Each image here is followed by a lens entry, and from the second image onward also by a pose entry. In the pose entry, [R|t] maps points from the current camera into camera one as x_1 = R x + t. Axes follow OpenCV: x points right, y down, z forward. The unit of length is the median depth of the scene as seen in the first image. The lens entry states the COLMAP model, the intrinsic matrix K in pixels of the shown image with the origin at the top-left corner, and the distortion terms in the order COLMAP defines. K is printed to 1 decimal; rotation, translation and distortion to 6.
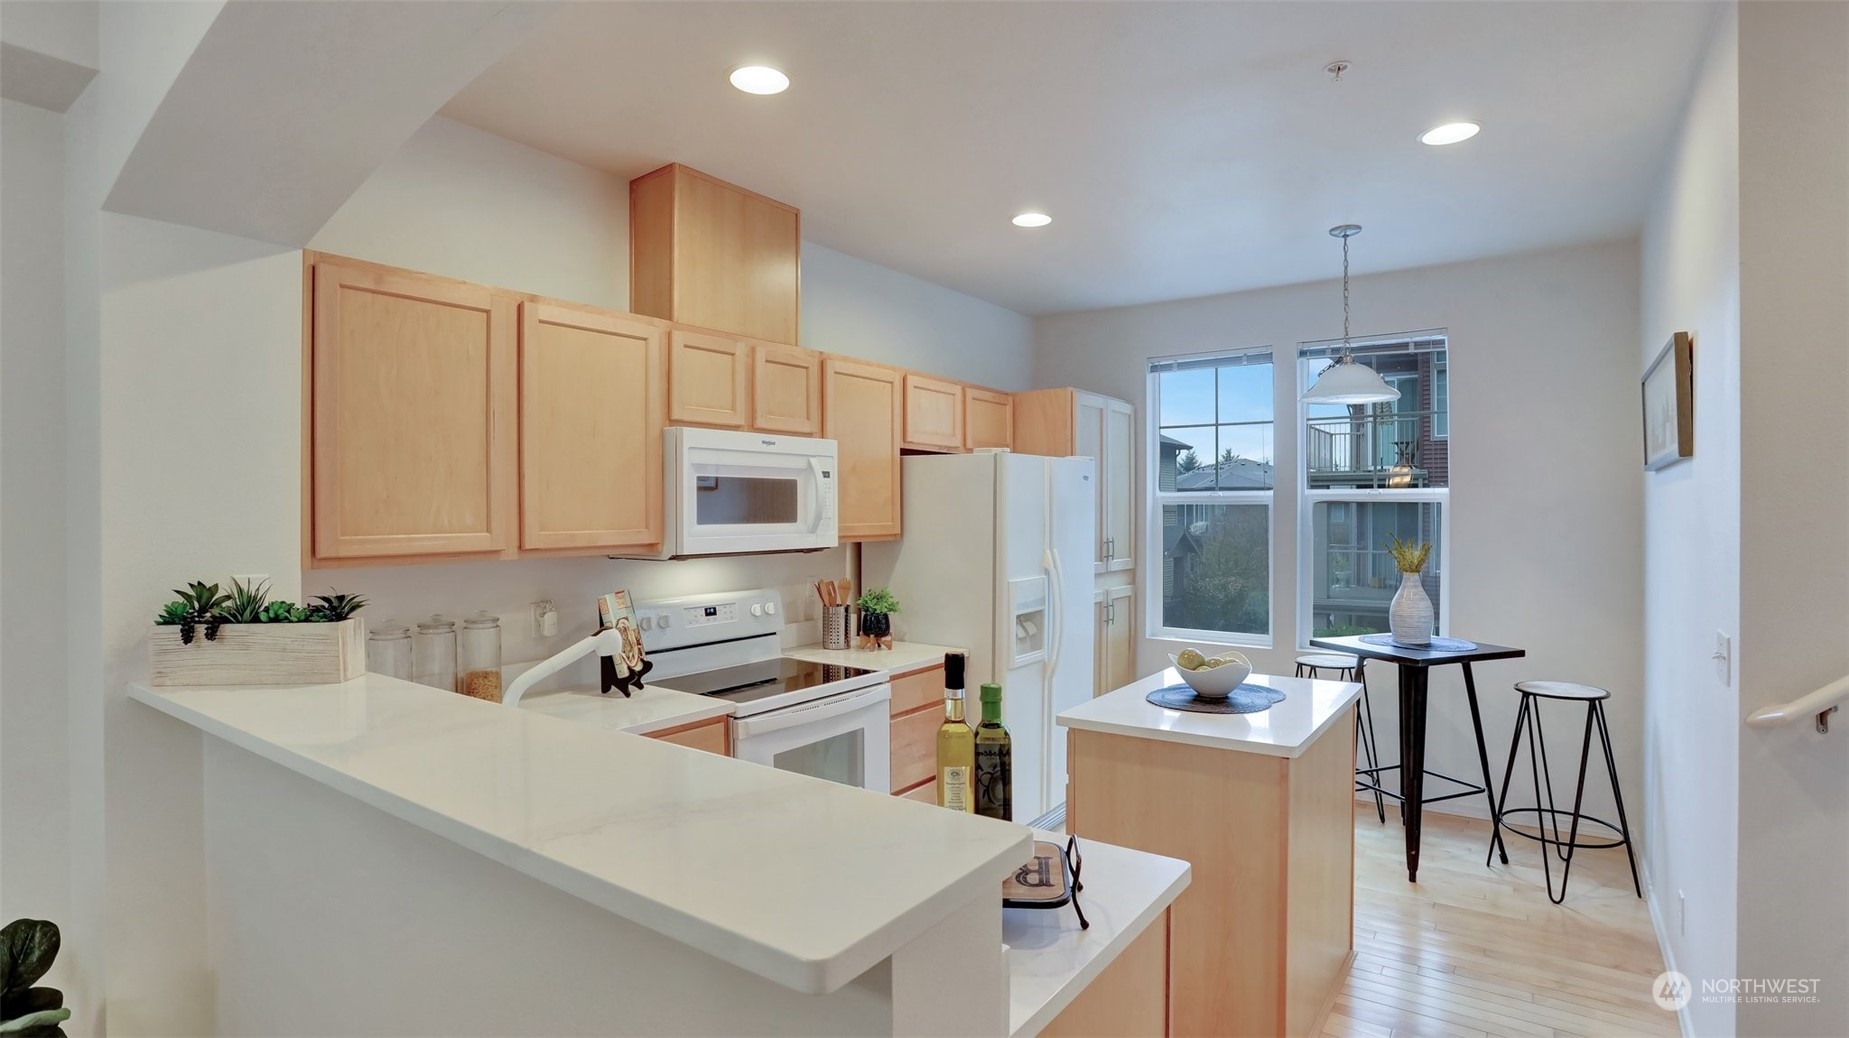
lens RADIAL K [[901.6, 0, 923.6], [0, 901.6, 514.5], [0, 0, 1]] dist [-0.054405, 0.018966]
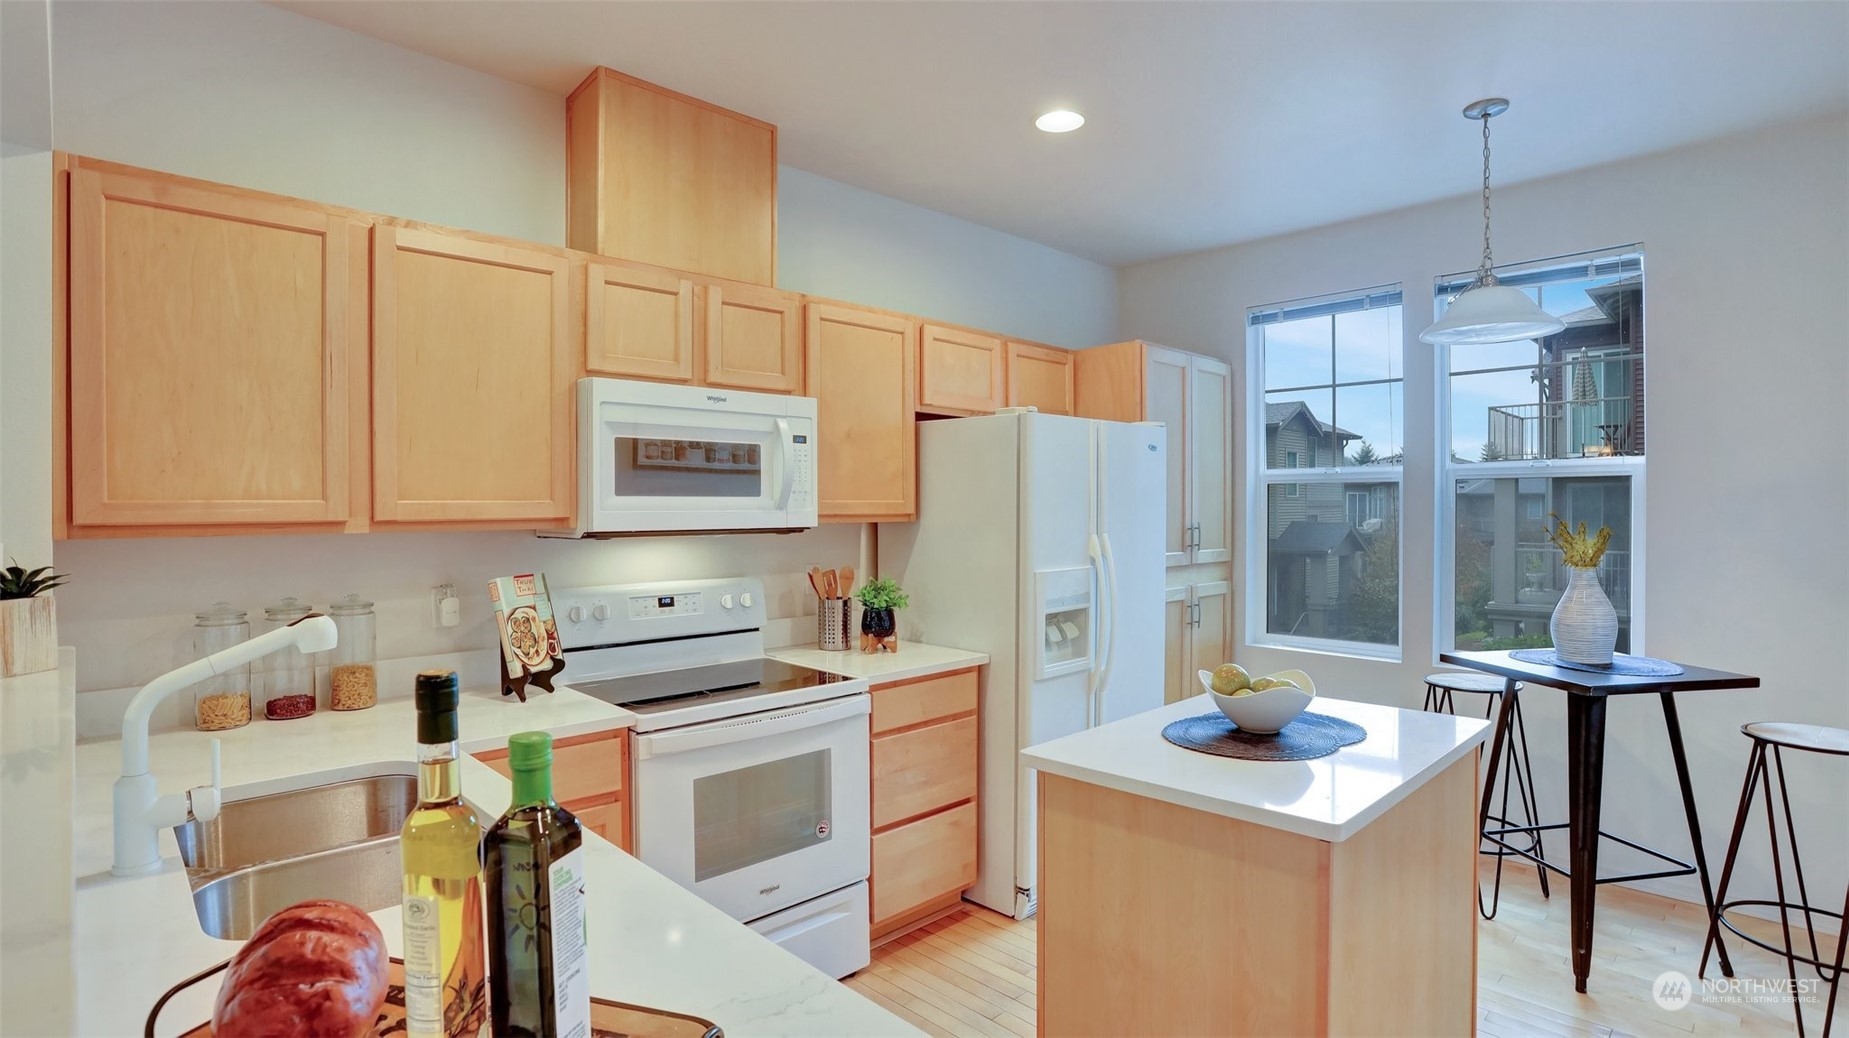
lens RADIAL K [[901.6, 0, 922.2], [0, 901.6, 511.5], [0, 0, 1]] dist [-0.054405, 0.018966]
pose [[0.984947, 0.001710, -0.172848, 0.143940], [-0.001578, 0.999998, 0.000903, 0.020819], [0.172850, -0.000617, 0.984948, 0.200537]]
